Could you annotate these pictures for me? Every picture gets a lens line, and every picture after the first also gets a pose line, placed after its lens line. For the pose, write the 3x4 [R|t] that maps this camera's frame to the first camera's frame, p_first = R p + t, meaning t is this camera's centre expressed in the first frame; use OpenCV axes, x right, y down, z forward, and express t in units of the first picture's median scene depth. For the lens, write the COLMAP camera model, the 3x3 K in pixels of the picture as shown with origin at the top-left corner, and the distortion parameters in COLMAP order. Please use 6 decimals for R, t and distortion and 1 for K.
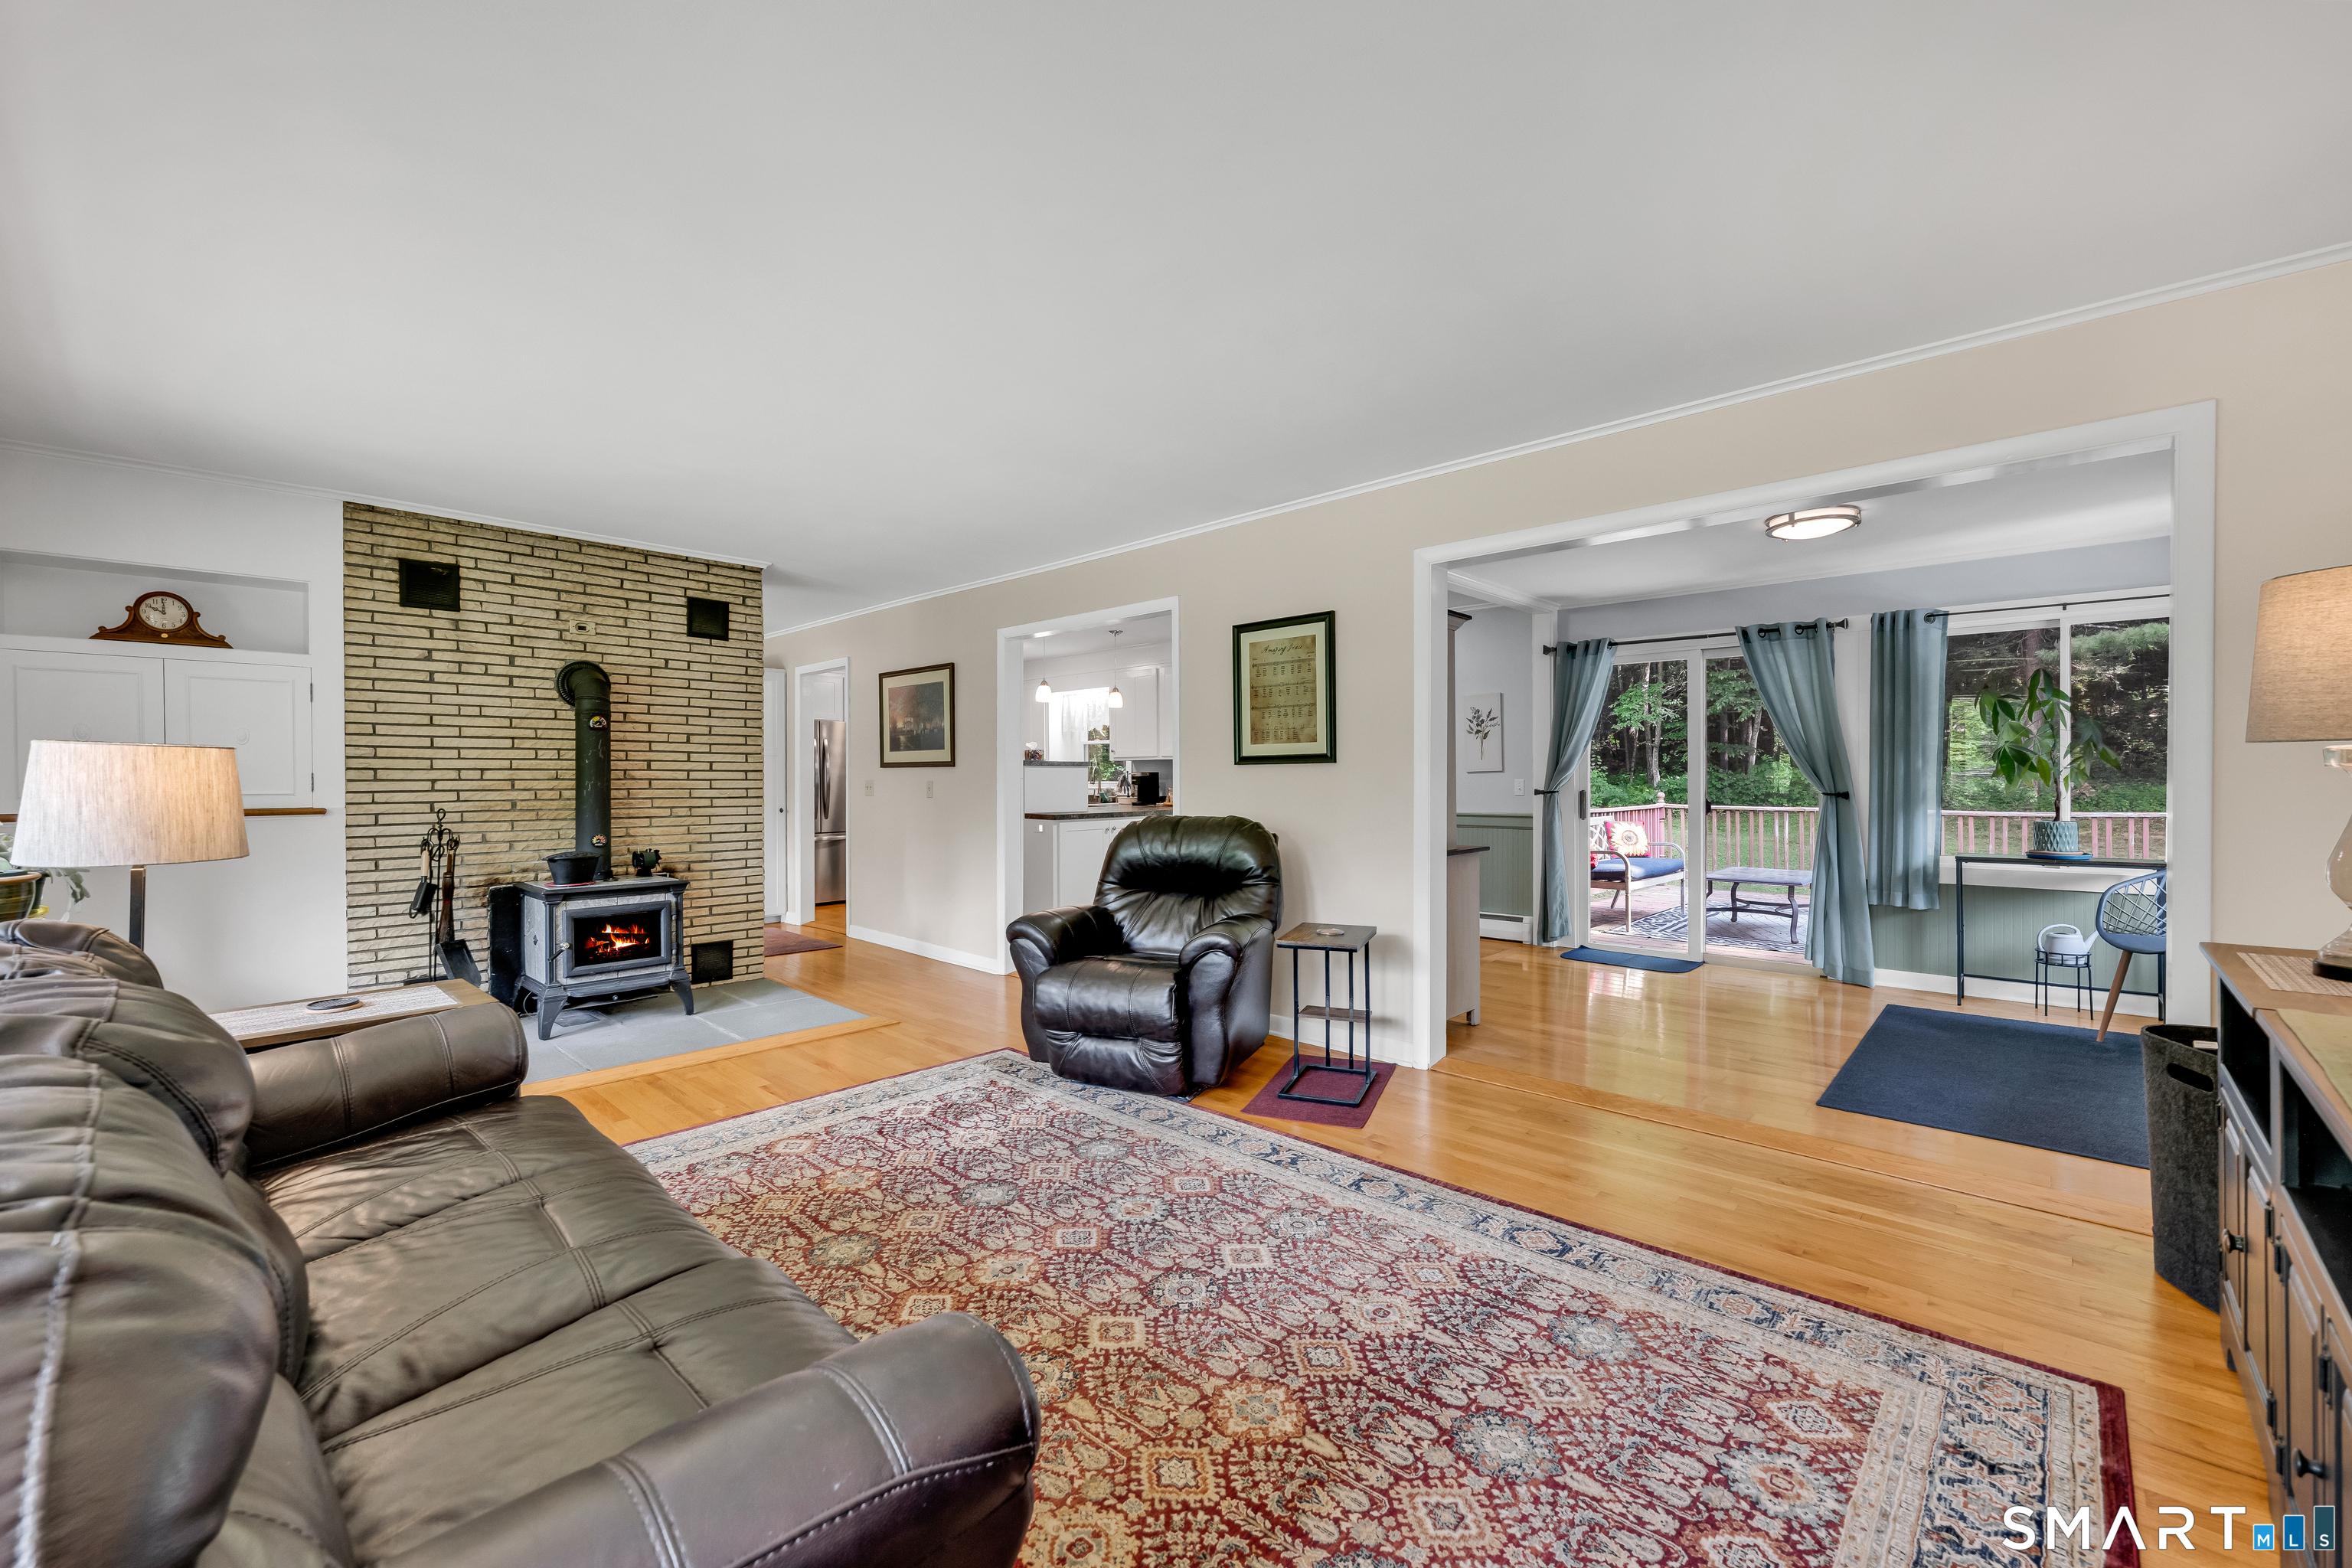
lens RADIAL K [[949.7, 0, 1186.2], [0, 949.7, 787.5], [0, 0, 1]] dist [-0.001320, 0.000198]
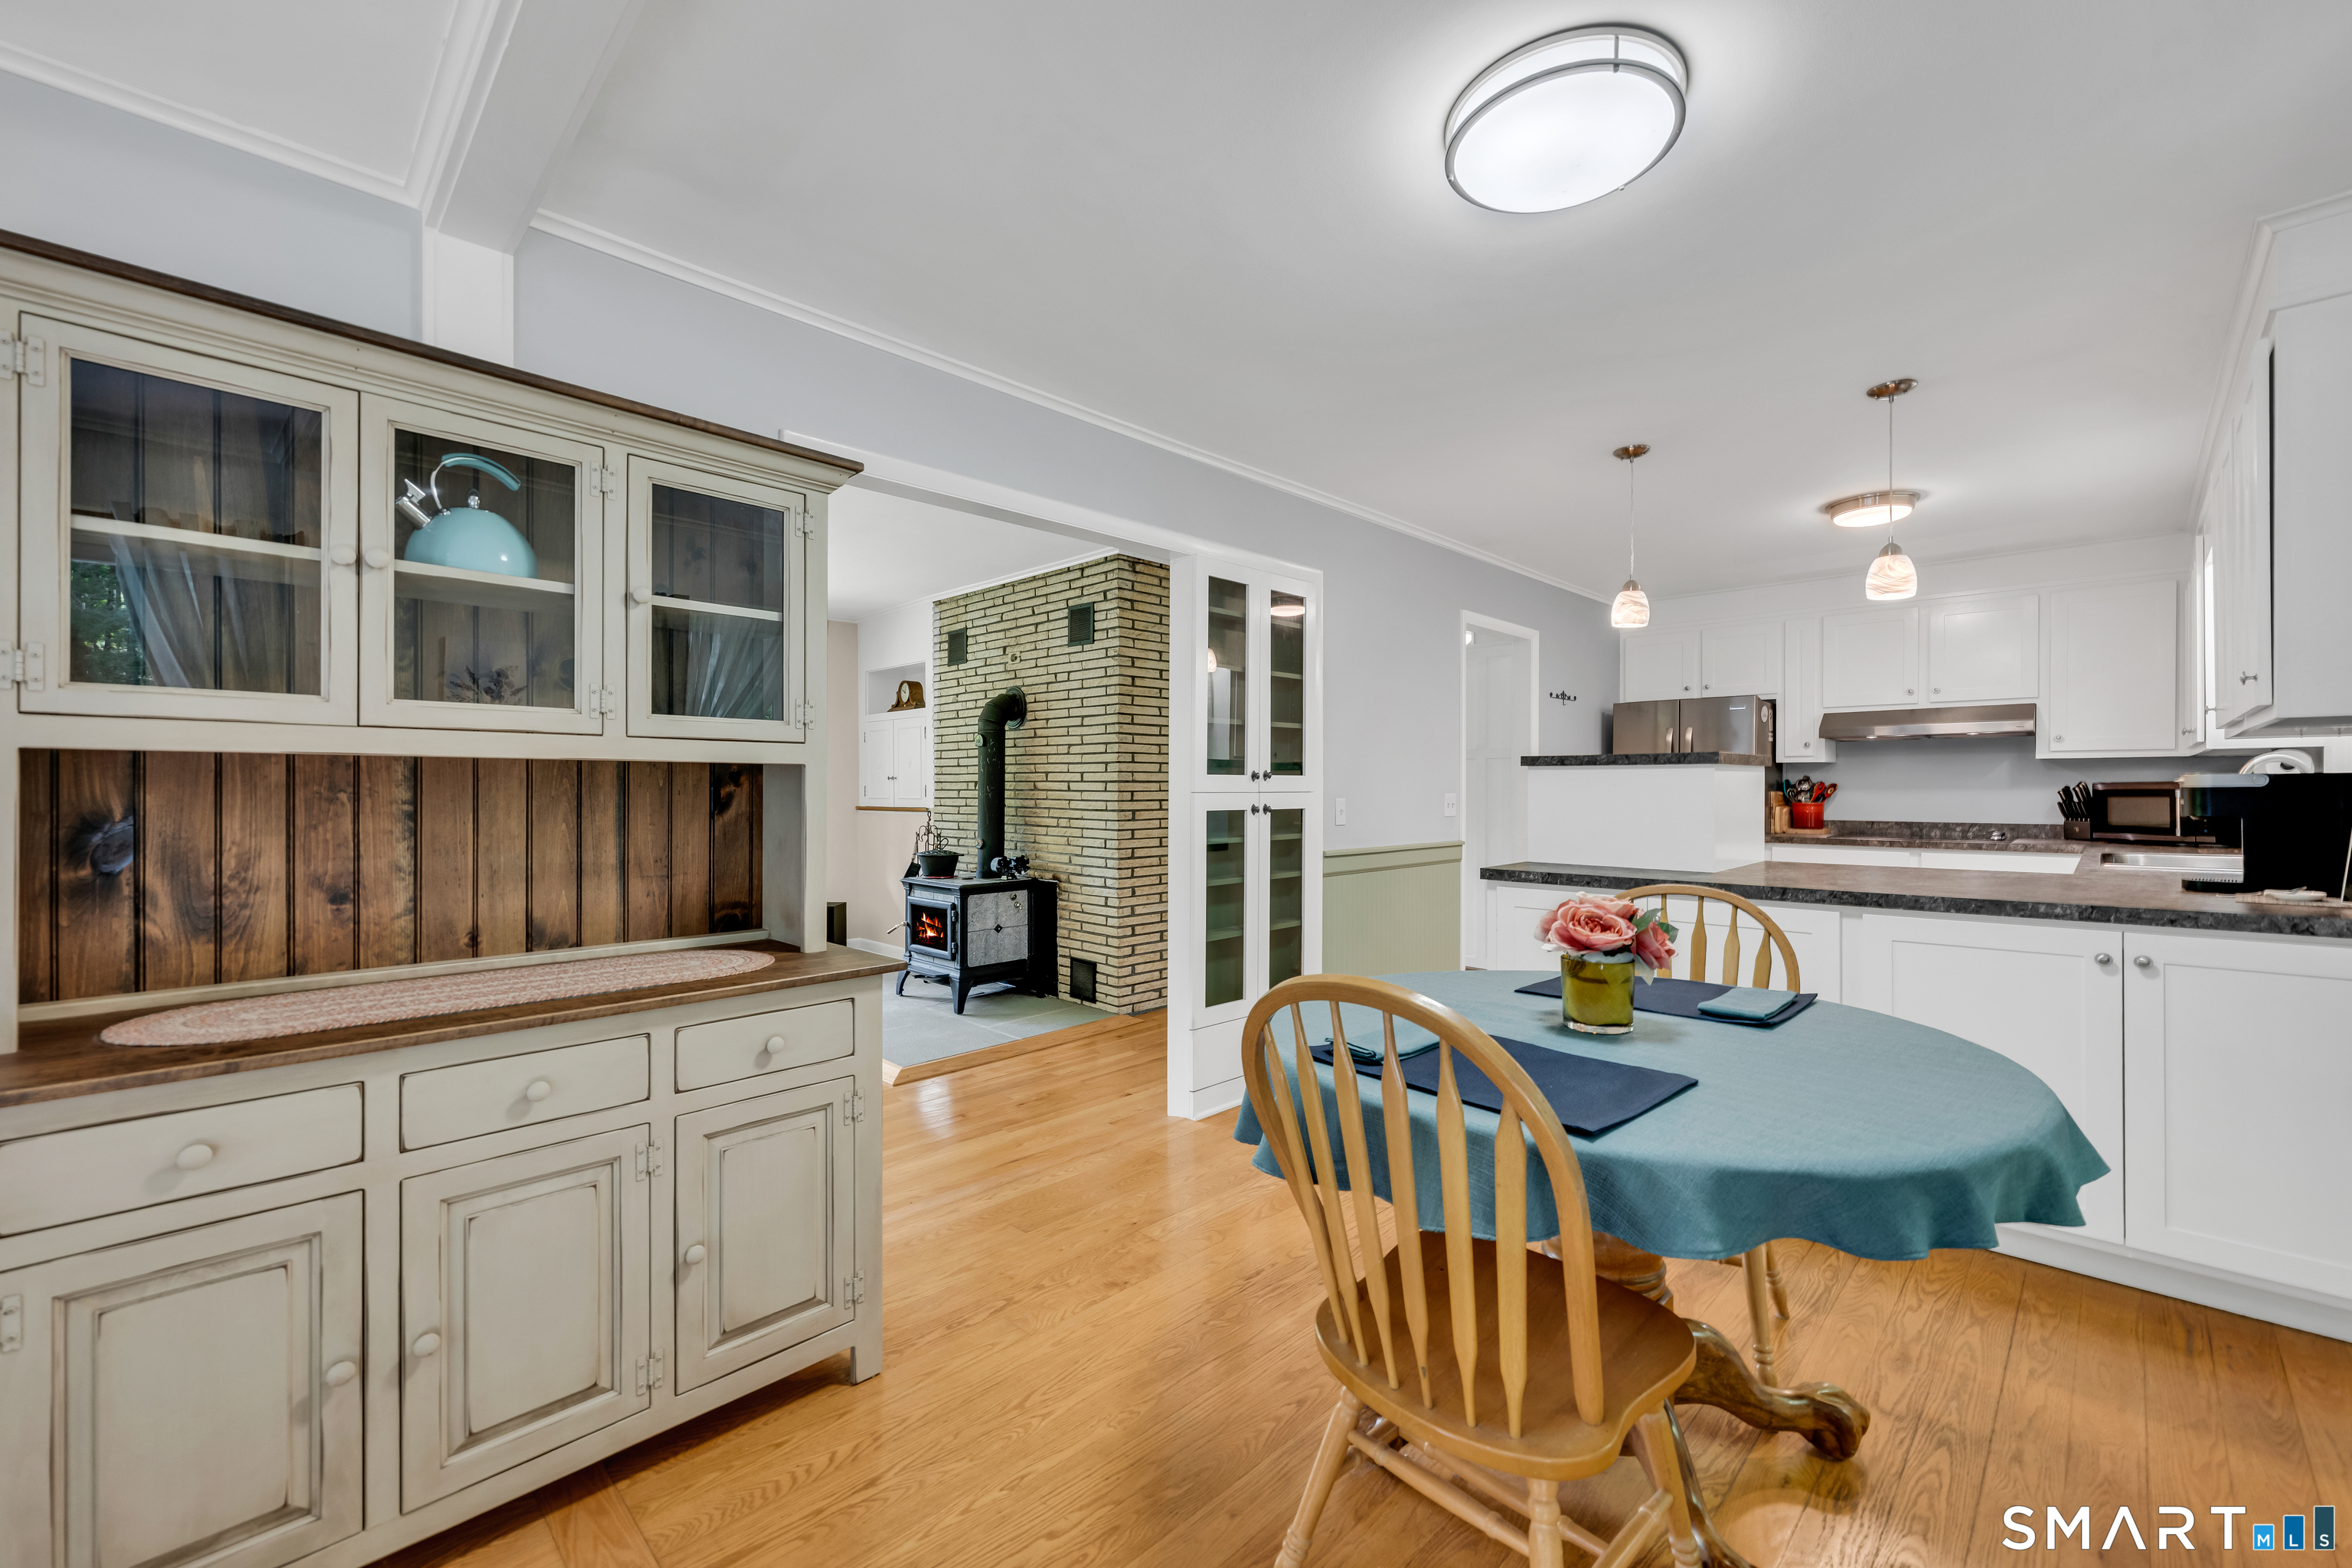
lens RADIAL K [[955.1, 0, 1150.5], [0, 955.1, 795.8], [0, 0, 1]] dist [-0.000488, -0.000005]
pose [[-0.052025, 0.010935, -0.998586, 0.837415], [-0.010375, 0.999880, 0.011489, -0.027233], [0.998592, 0.010958, -0.051905, 2.017414]]
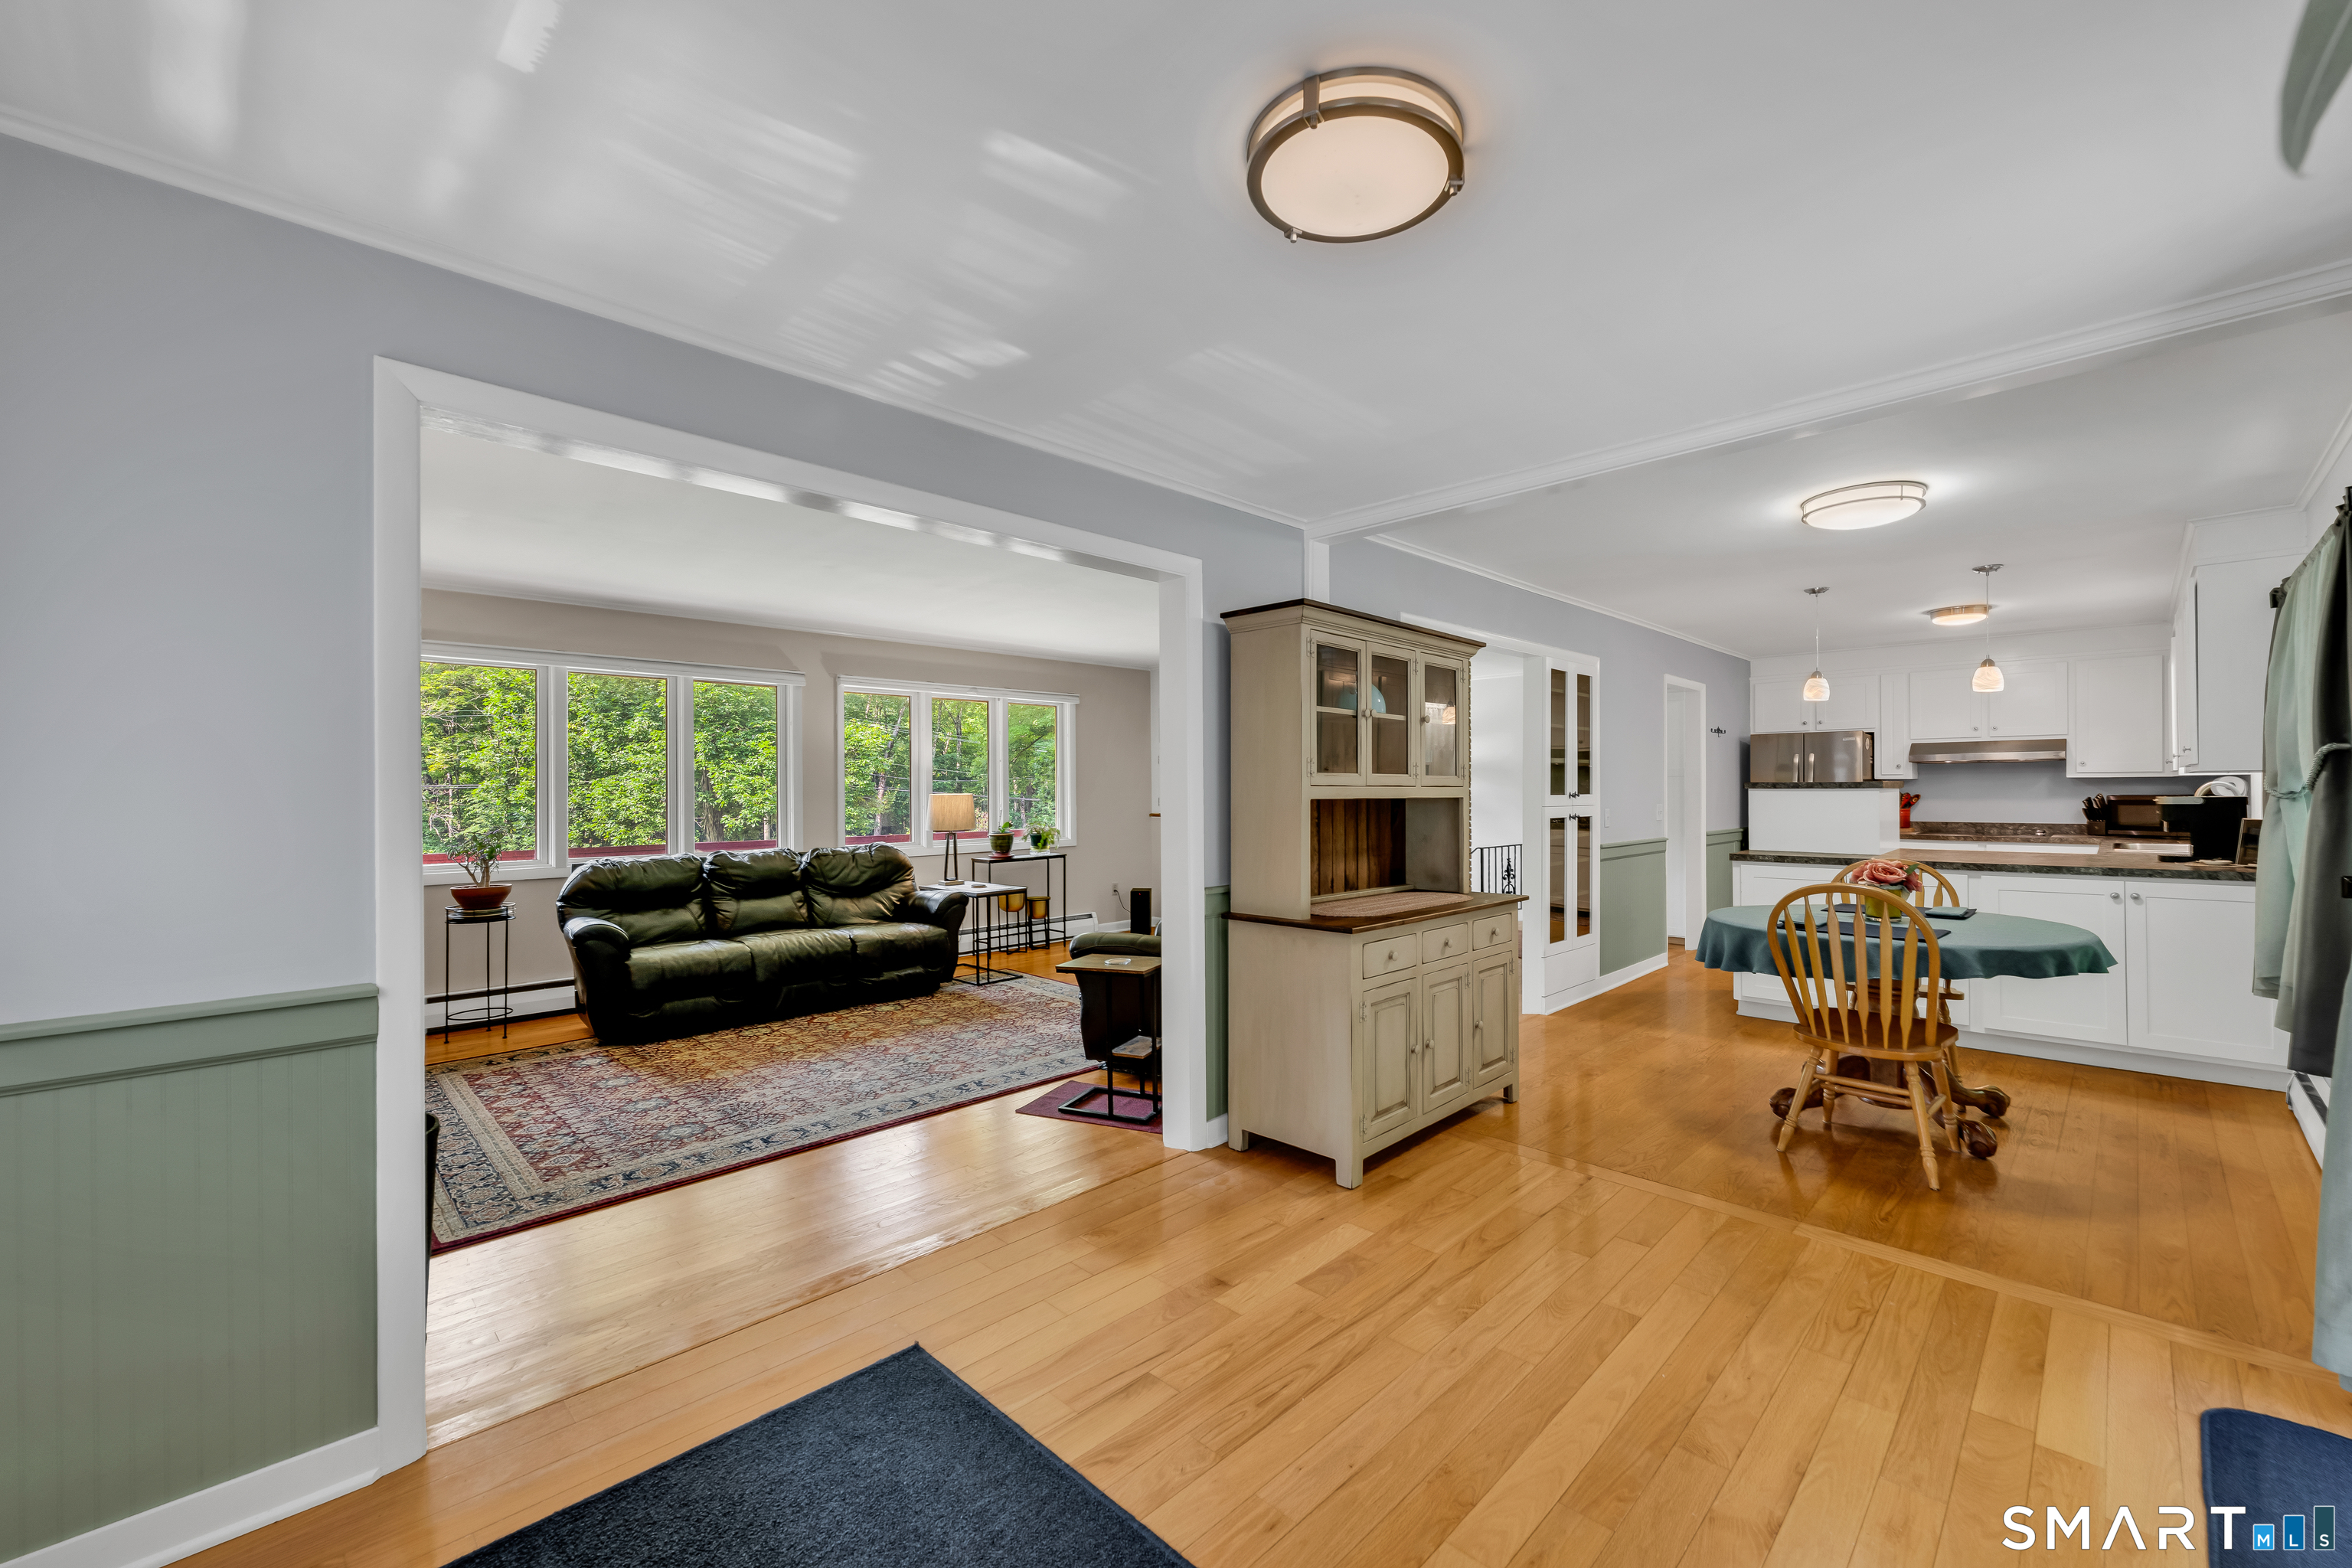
lens RADIAL K [[949.7, 0, 1186.2], [0, 949.7, 787.5], [0, 0, 1]] dist [-0.001320, 0.000198]
pose [[-0.042167, 0.000329, -0.999111, 1.514776], [-0.006627, 0.999978, 0.000609, -0.051619], [0.999089, 0.006647, -0.042164, 1.409053]]
